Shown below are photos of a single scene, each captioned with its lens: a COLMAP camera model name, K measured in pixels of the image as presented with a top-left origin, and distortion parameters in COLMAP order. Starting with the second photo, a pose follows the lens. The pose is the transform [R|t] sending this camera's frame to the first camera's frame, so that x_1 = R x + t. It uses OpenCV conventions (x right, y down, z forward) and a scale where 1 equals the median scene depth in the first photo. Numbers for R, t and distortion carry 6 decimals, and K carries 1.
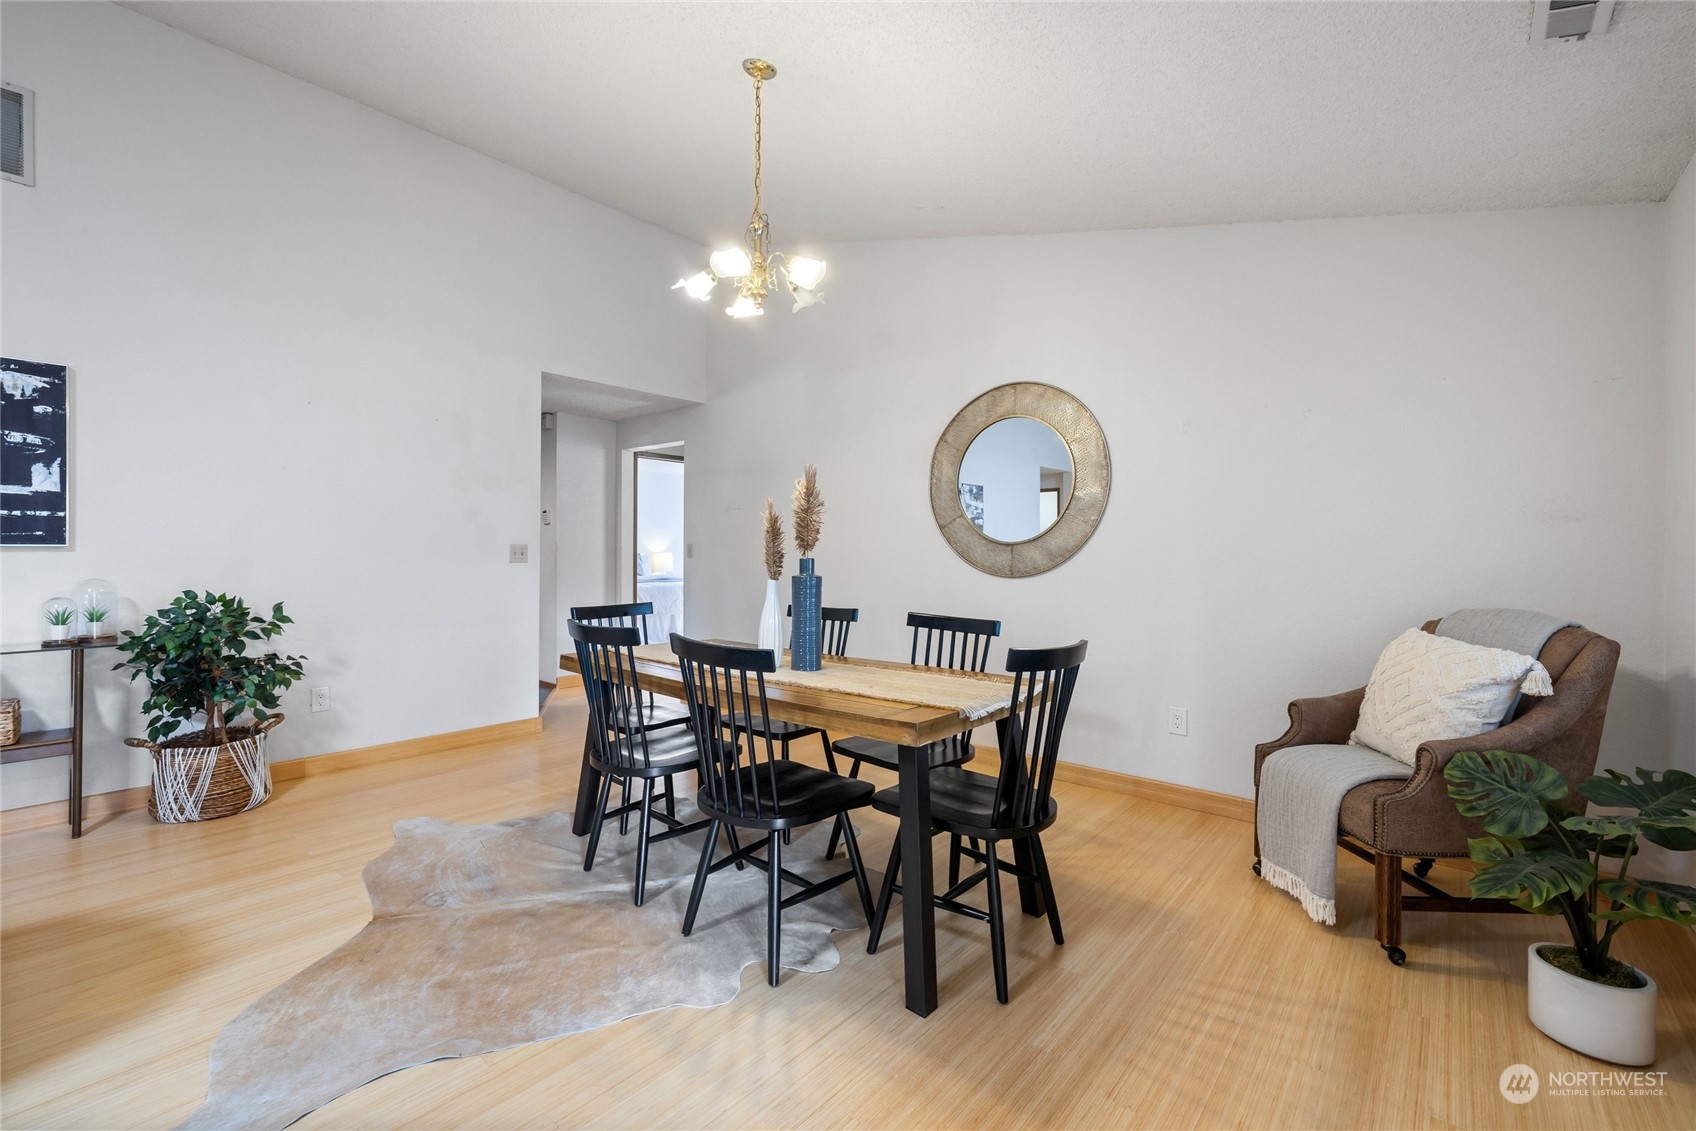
lens RADIAL K [[712.7, 0, 837.2], [0, 712.7, 555.9], [0, 0, 1]] dist [-0.000329, 0.000012]
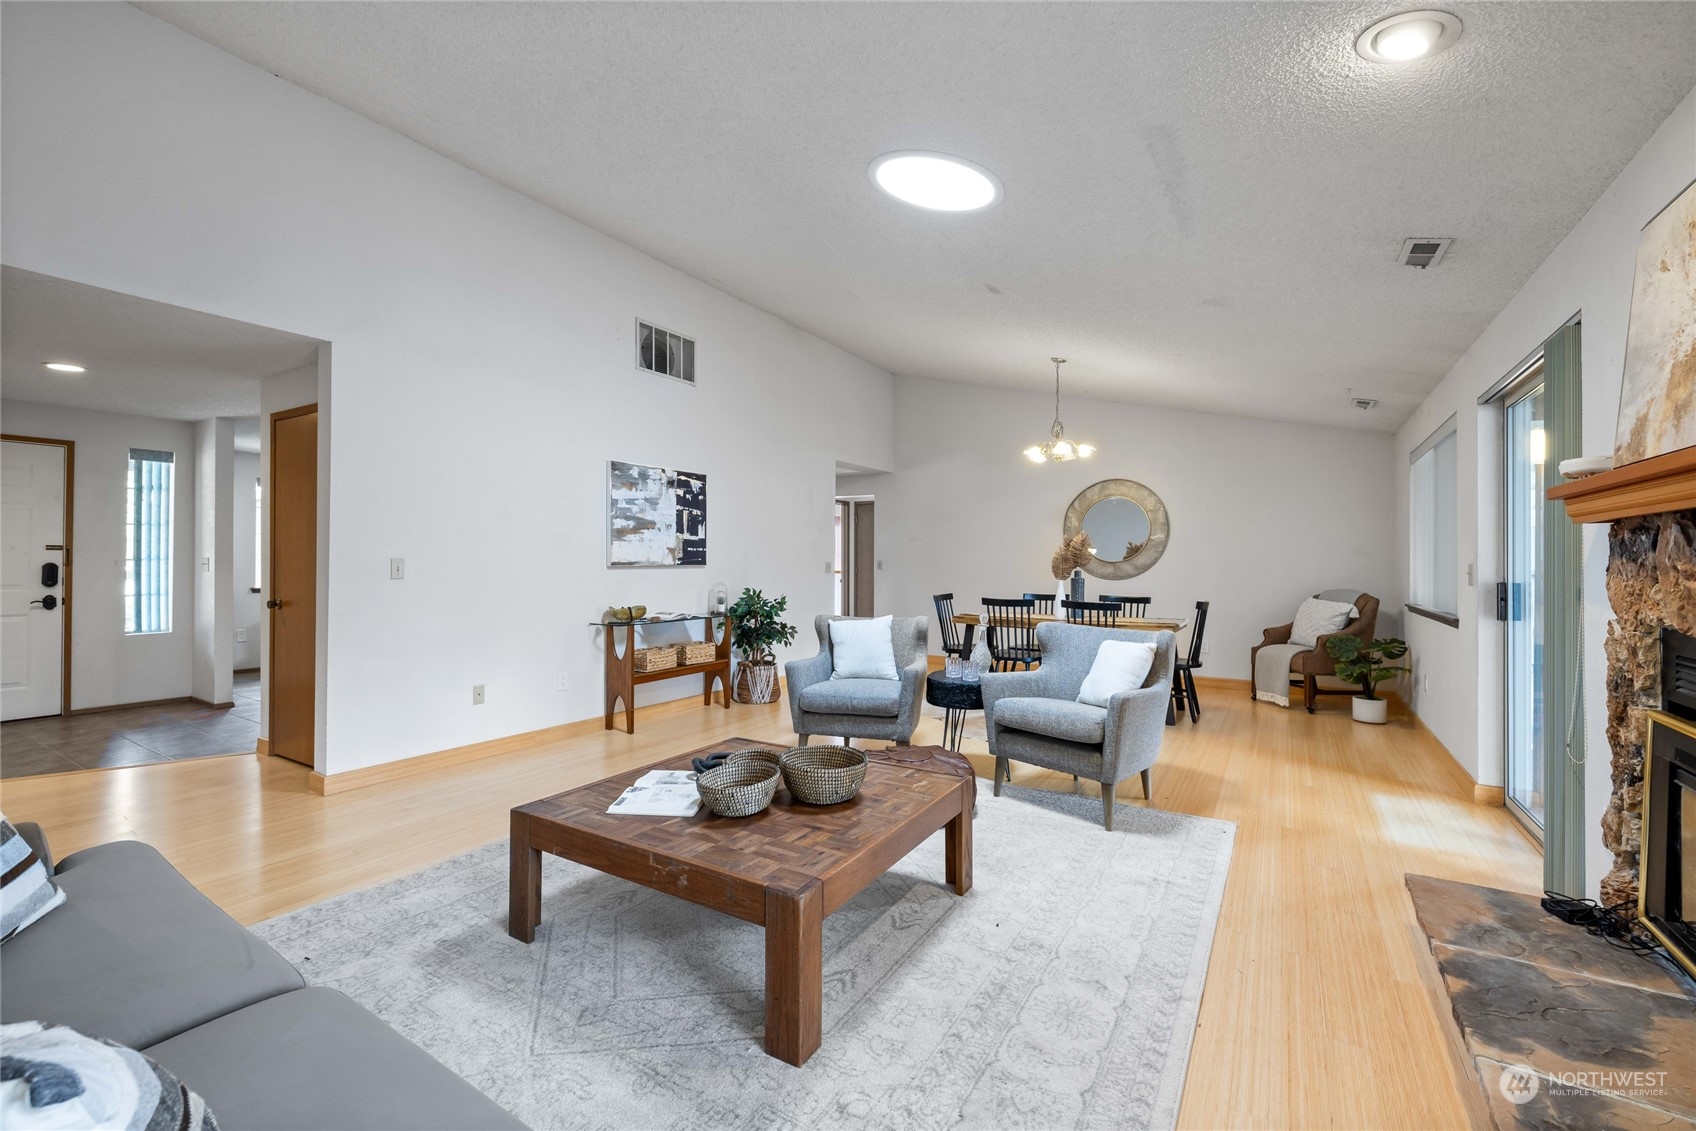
lens RADIAL K [[712.7, 0, 837.2], [0, 712.7, 555.9], [0, 0, 1]] dist [-0.000329, 0.000012]
pose [[0.987253, -0.000915, 0.159155, -1.202745], [0.002614, 0.999942, -0.010464, -0.022499], [-0.159136, 0.010747, 0.987198, -1.182358]]
